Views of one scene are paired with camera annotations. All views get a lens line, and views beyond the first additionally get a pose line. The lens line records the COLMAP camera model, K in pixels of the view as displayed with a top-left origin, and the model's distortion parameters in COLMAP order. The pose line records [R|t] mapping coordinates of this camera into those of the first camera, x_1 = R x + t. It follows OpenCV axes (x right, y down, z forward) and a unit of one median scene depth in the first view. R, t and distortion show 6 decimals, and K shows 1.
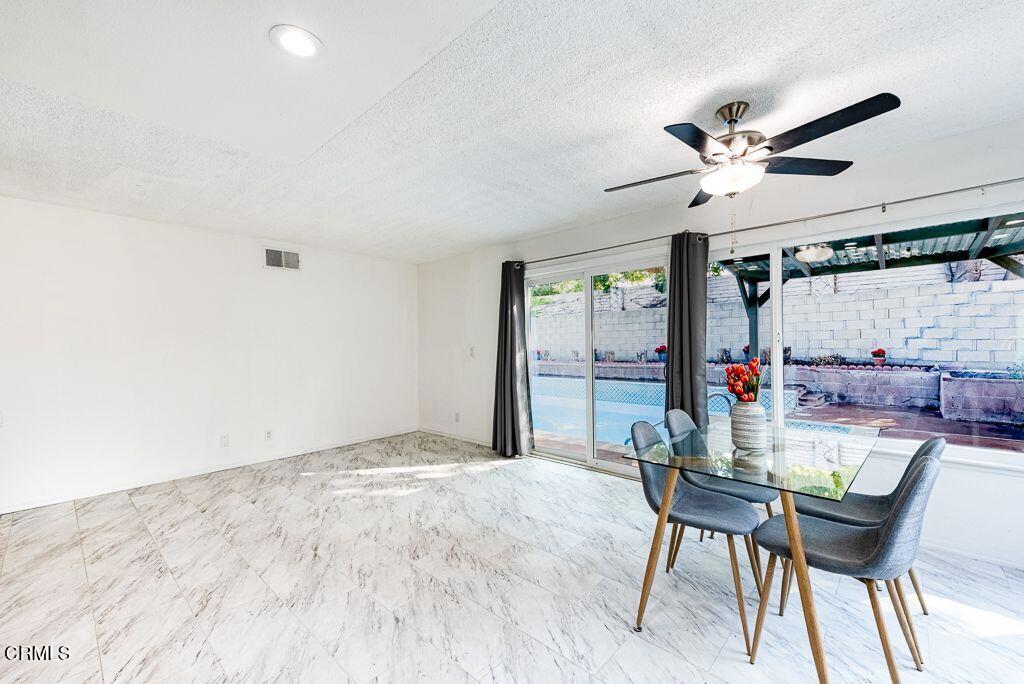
lens RADIAL K [[422.0, 0, 512.0], [0, 422.0, 342.0], [0, 0, 1]] dist [0.000496, 0.000000]
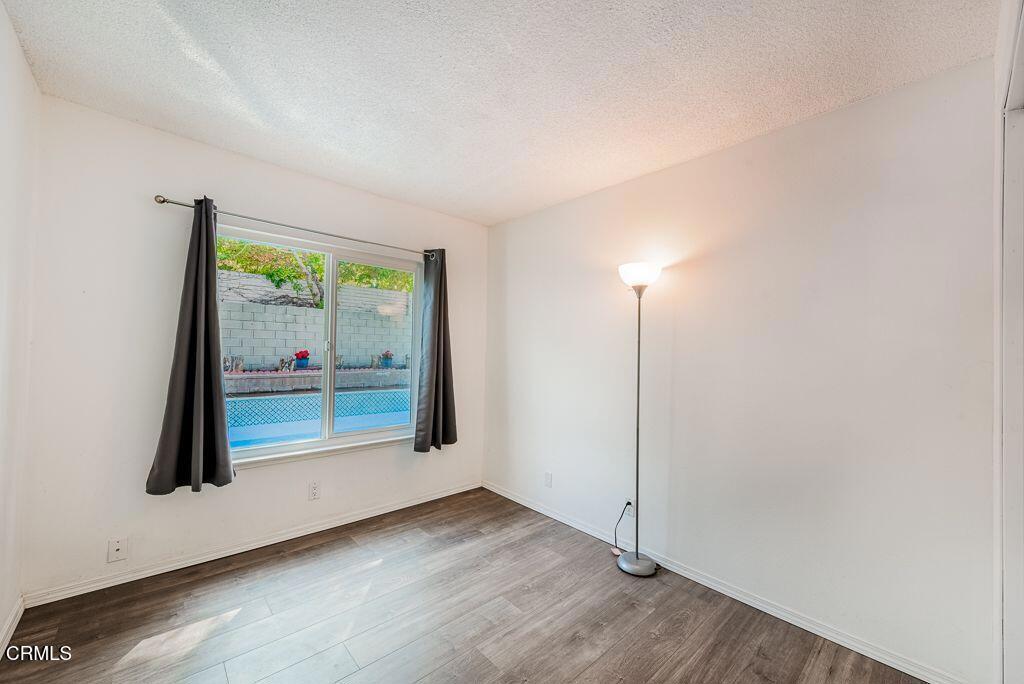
lens RADIAL K [[422.0, 0, 512.0], [0, 422.0, 342.0], [0, 0, 1]] dist [0.000496, 0.000000]
pose [[0.066096, 0.045034, 0.996796, -0.485425], [-0.026799, 0.998701, -0.043344, 0.016491], [-0.997453, -0.023848, 0.067217, 0.502603]]
